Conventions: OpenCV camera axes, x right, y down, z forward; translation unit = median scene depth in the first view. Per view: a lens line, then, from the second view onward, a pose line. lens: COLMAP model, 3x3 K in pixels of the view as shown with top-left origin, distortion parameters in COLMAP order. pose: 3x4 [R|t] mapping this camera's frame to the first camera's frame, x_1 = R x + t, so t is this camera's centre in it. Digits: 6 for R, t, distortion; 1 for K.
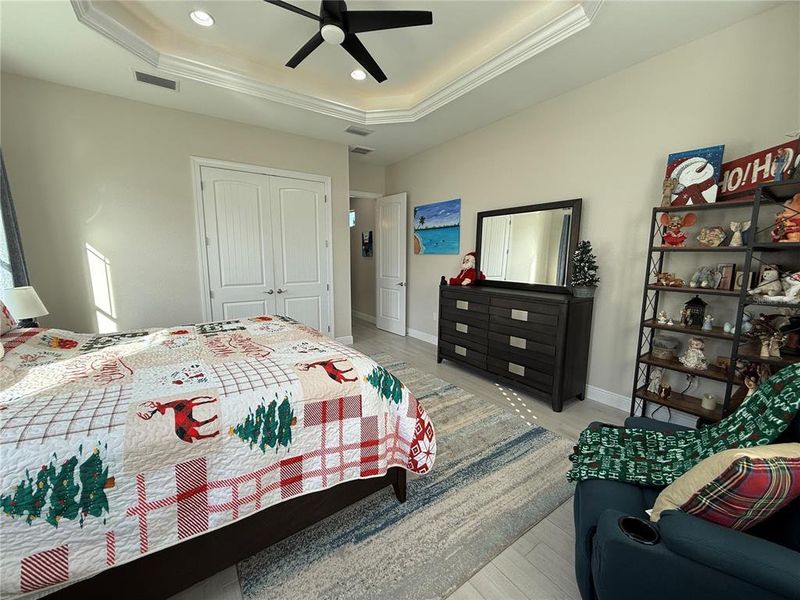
lens RADIAL K [[317.7, 0, 400.0], [0, 317.7, 300.0], [0, 0, 1]] dist [0.000913, -0.000181]
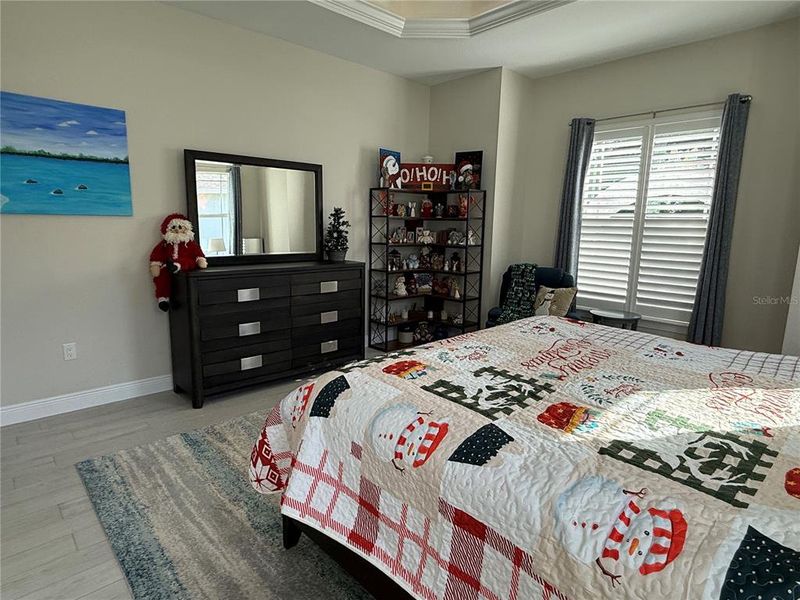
lens RADIAL K [[444.6, 0, 400.0], [0, 444.6, 300.0], [0, 0, 1]] dist [-0.003583, -0.000286]
pose [[-0.125501, -0.177057, 0.976166, -1.100730], [0.121970, 0.973728, 0.192295, -0.166459], [-0.984567, 0.143196, -0.100609, 1.131637]]
